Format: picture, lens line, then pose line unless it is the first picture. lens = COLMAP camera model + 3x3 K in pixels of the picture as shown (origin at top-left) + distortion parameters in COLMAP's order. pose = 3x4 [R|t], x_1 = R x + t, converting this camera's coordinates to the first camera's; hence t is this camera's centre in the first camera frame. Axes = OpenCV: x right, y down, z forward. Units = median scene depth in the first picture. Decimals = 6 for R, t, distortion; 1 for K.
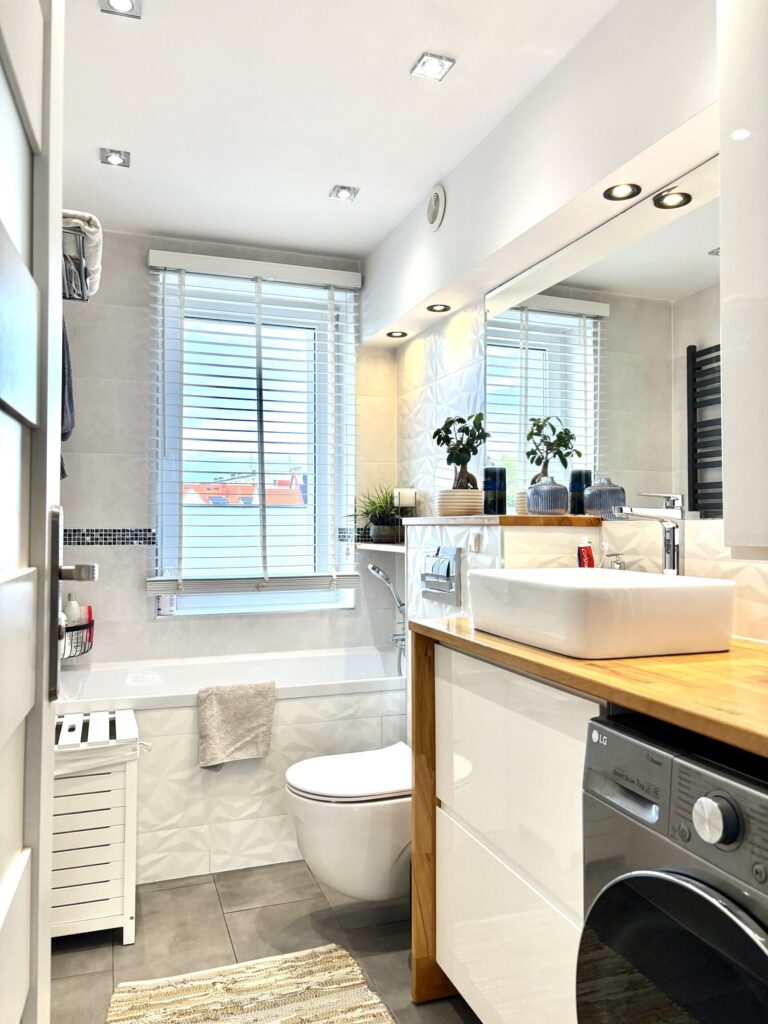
lens RADIAL K [[770.2, 0, 384.0], [0, 770.2, 512.0], [0, 0, 1]] dist [0.003778, -0.000431]
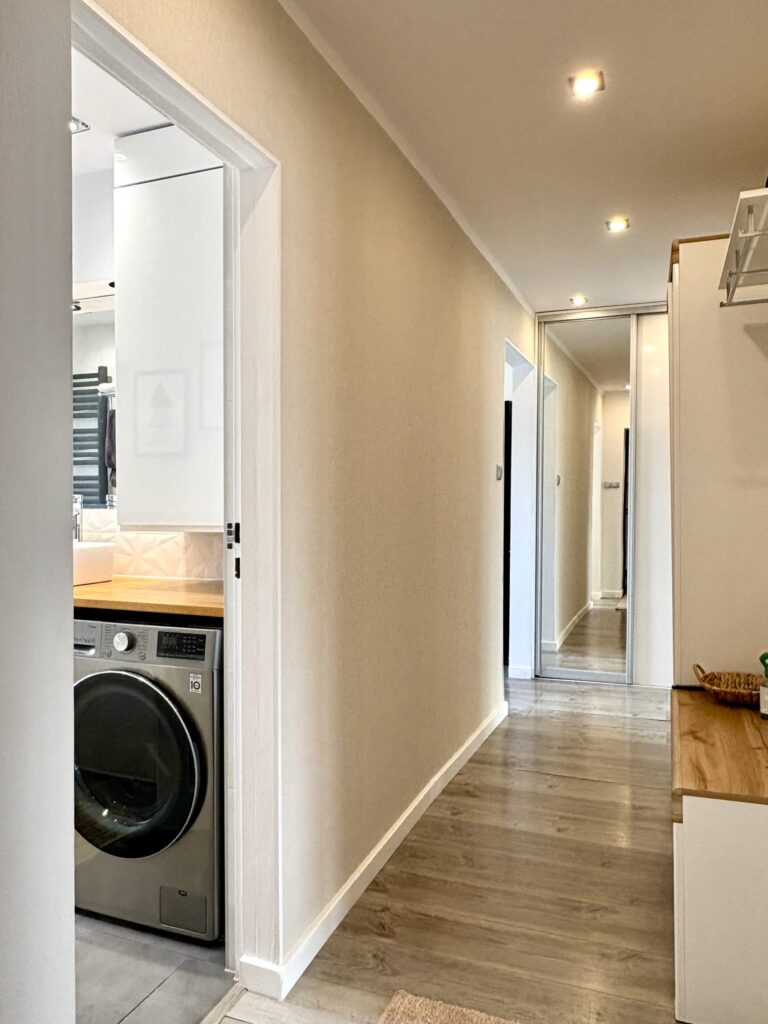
lens RADIAL K [[730.8, 0, 384.0], [0, 730.8, 512.0], [0, 0, 1]] dist [0.000332, 0.000025]
pose [[0.657905, -0.020187, 0.752830, -0.645498], [-0.007235, 0.999425, 0.033123, -0.071961], [-0.753066, -0.027239, 0.657381, -0.950743]]
